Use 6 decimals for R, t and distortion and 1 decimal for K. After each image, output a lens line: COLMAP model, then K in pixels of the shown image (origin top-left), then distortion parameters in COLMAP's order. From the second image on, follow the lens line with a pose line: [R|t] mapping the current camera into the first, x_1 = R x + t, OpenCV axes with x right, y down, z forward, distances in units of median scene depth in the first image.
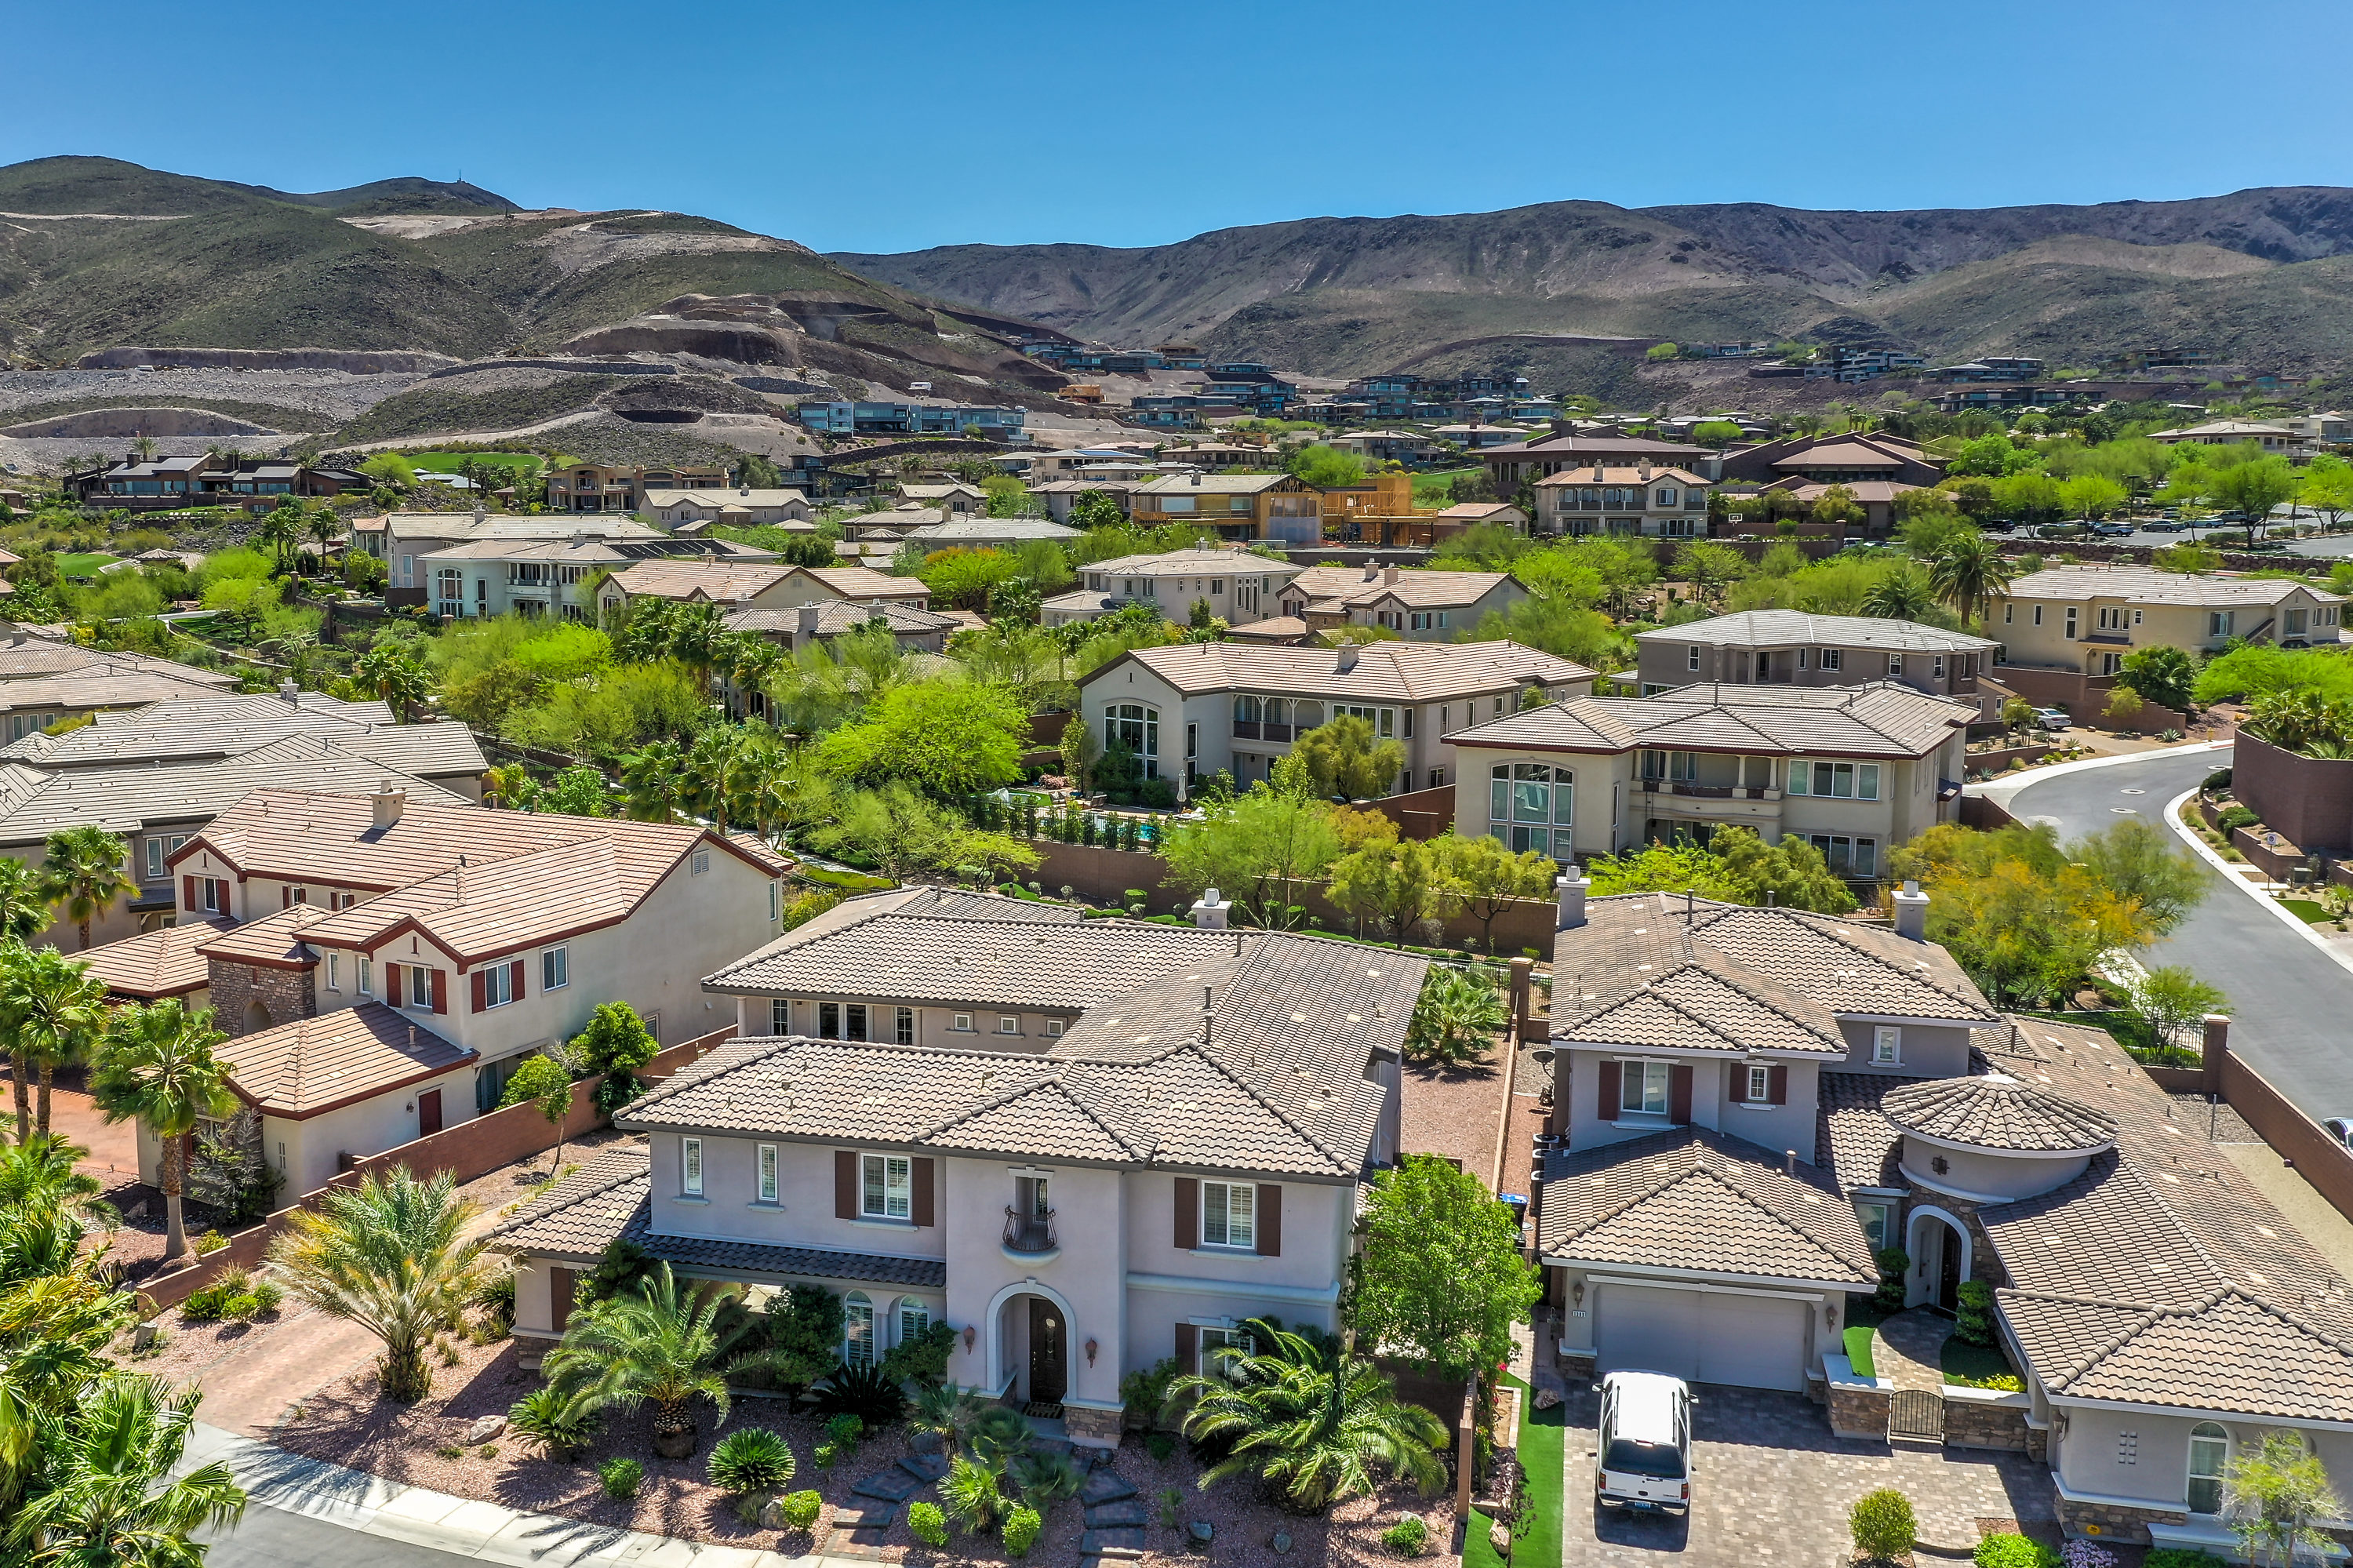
lens RADIAL K [[2016.3, 0, 1175.5], [0, 2016.3, 780.8], [0, 0, 1]] dist [0.011233, -0.002061]
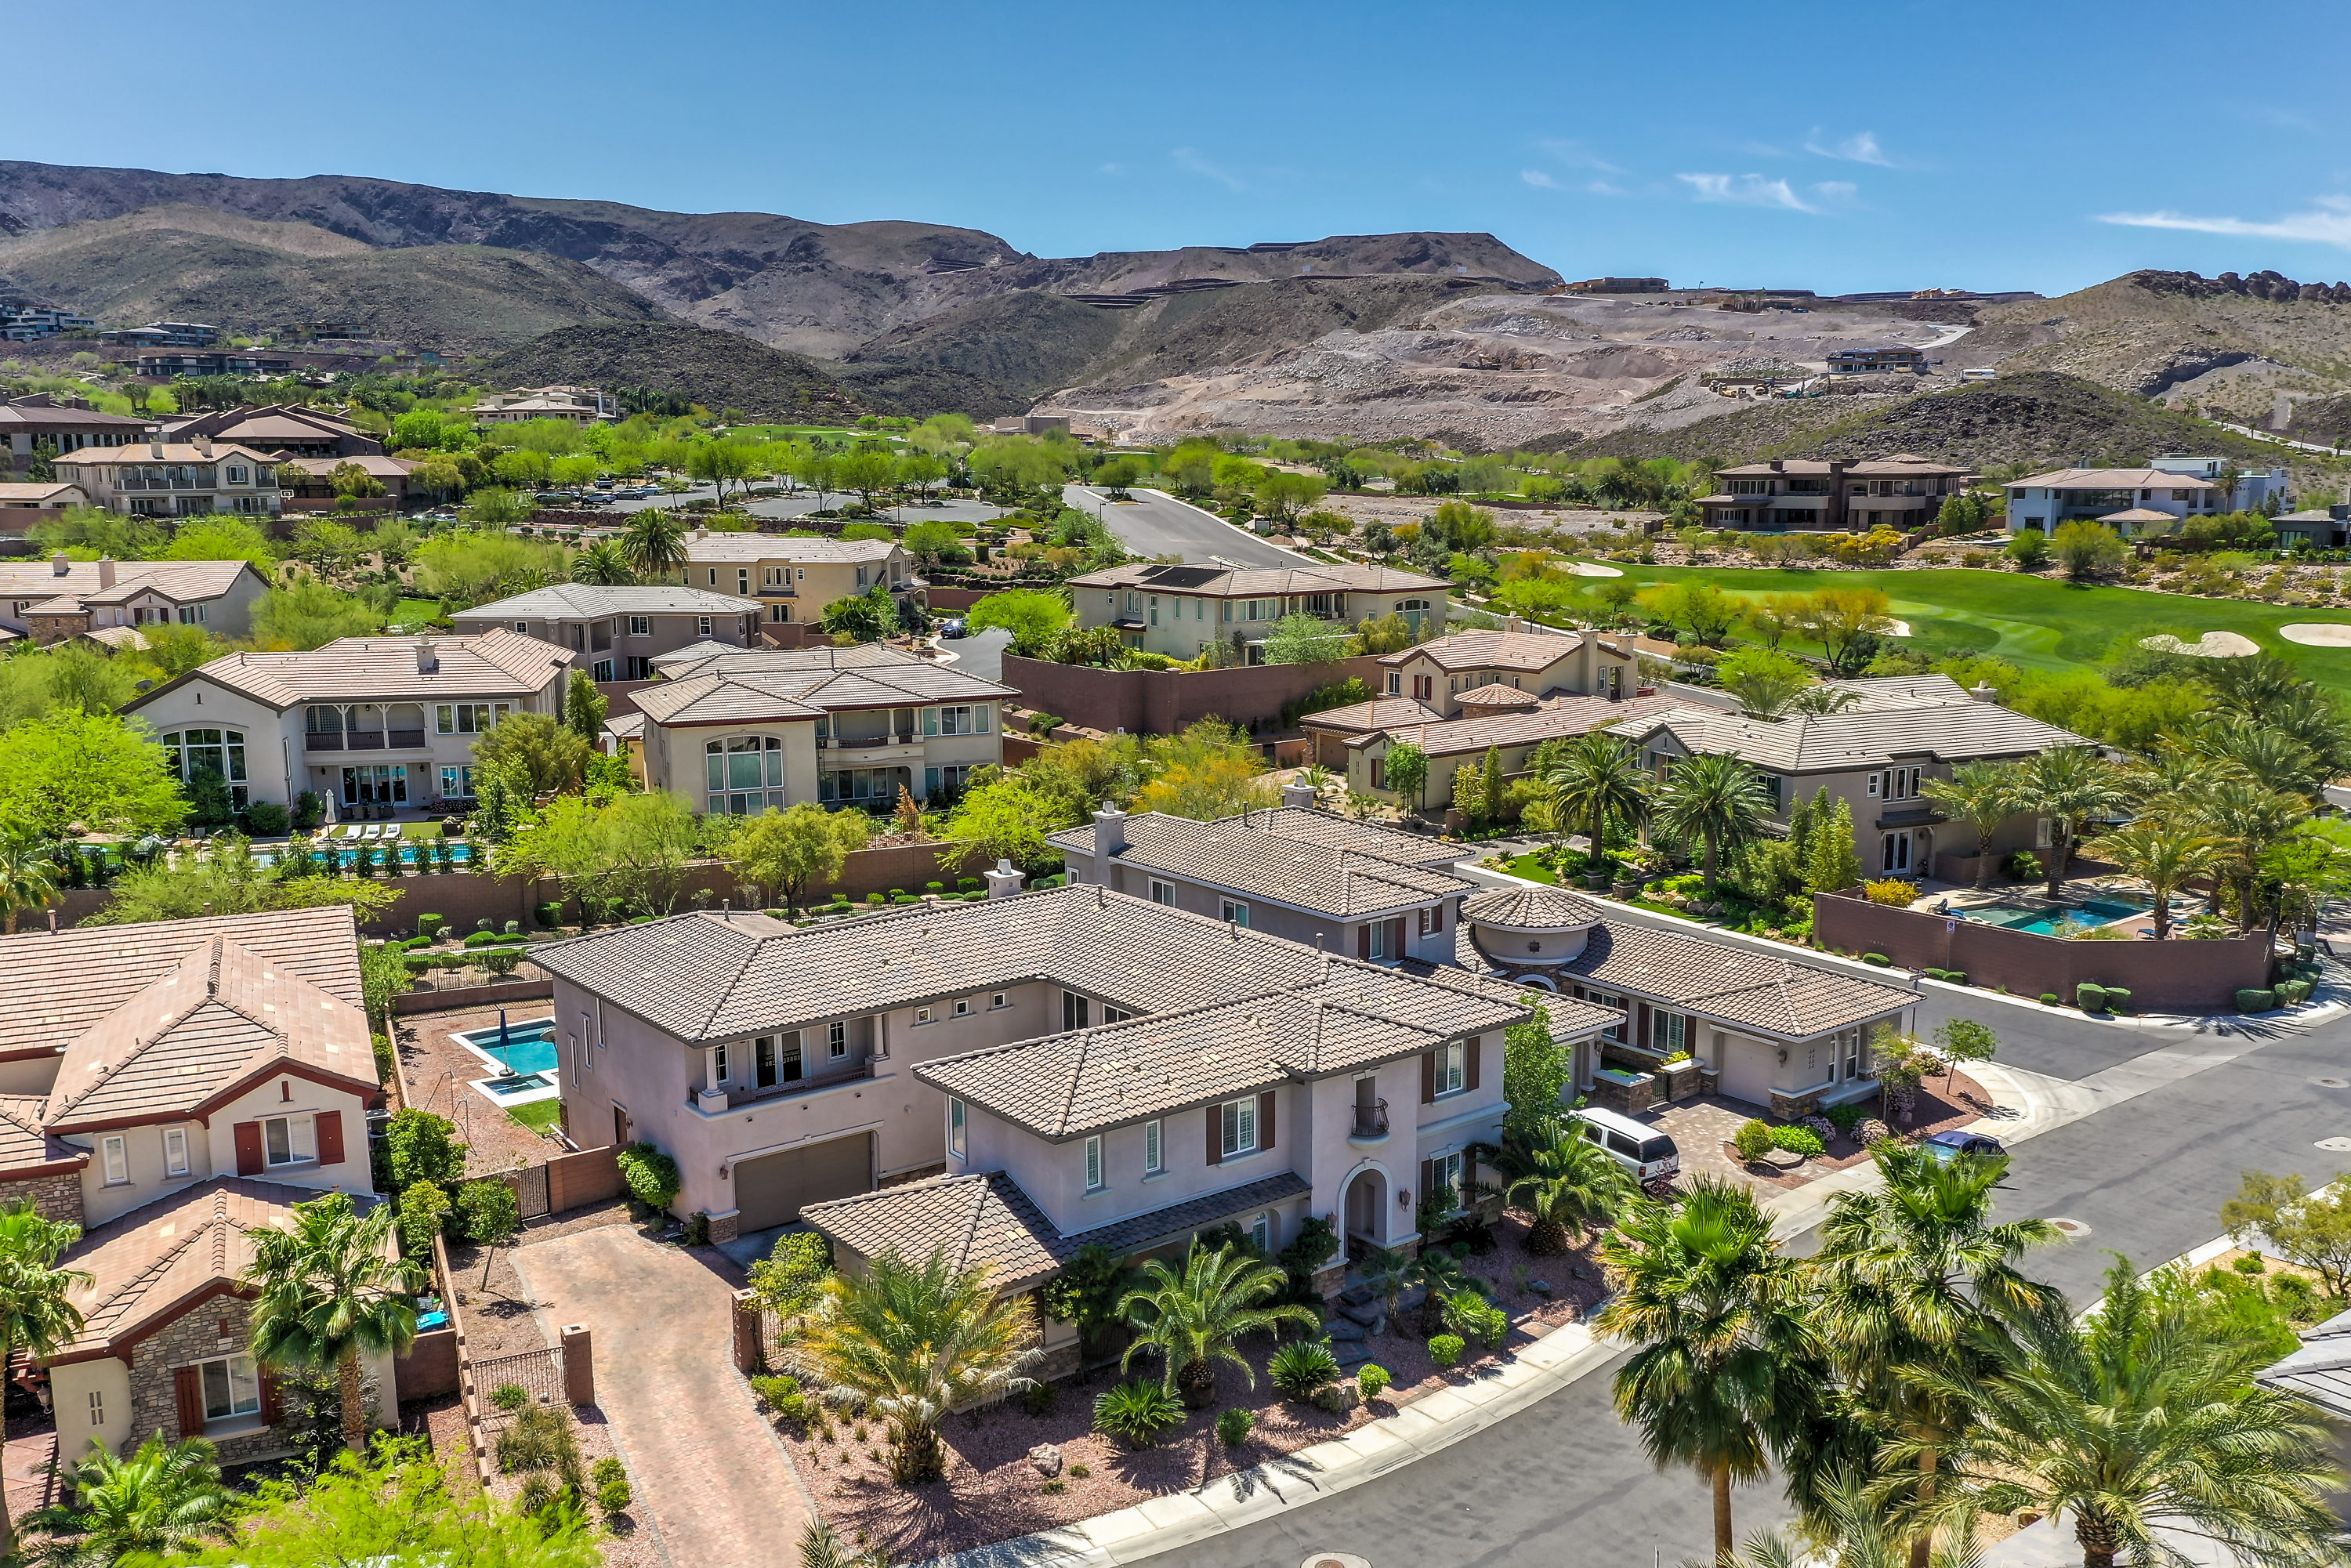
lens RADIAL K [[1883.0, 0, 1174.0], [0, 1883.0, 786.1], [0, 0, 1]] dist [-0.002661, 0.006141]
pose [[0.638046, -0.134824, 0.758103, -0.382779], [0.109632, 0.990427, 0.083871, -0.035089], [-0.762153, 0.029599, 0.646720, 0.127120]]
